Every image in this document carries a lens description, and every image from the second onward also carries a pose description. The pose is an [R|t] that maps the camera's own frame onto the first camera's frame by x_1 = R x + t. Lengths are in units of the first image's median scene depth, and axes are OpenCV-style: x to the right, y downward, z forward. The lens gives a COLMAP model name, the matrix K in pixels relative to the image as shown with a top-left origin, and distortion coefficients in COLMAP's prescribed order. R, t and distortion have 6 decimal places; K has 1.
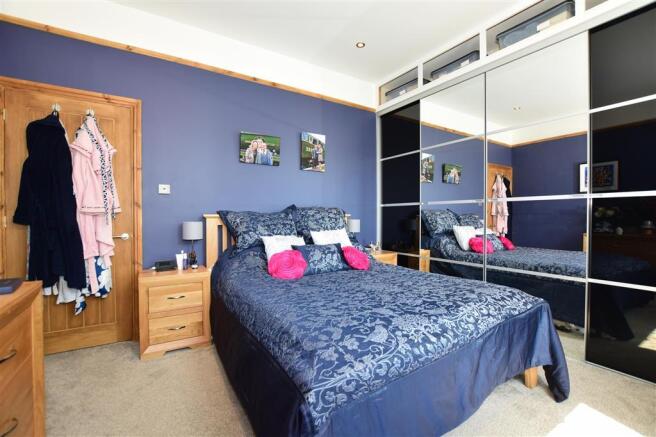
lens RADIAL K [[307.1, 0, 328.0], [0, 307.1, 218.5], [0, 0, 1]] dist [-0.000223, -0.000110]
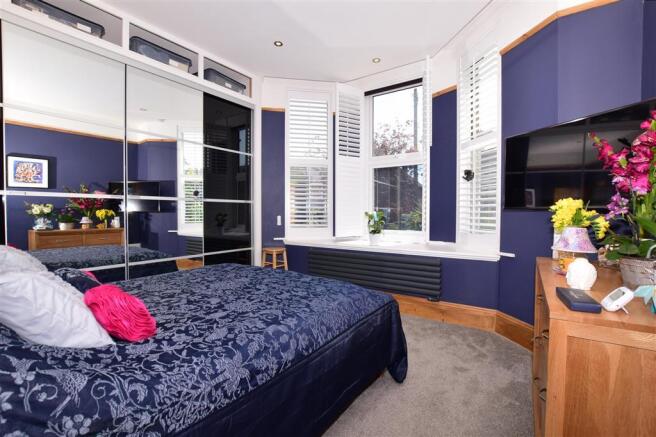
lens RADIAL K [[292.0, 0, 328.0], [0, 292.0, 218.5], [0, 0, 1]] dist [-0.002073, -0.000197]
pose [[-0.356741, -0.022329, 0.933936, -0.586326], [0.003048, 0.999681, 0.025065, -0.014025], [-0.934198, 0.011788, -0.356559, 0.744364]]
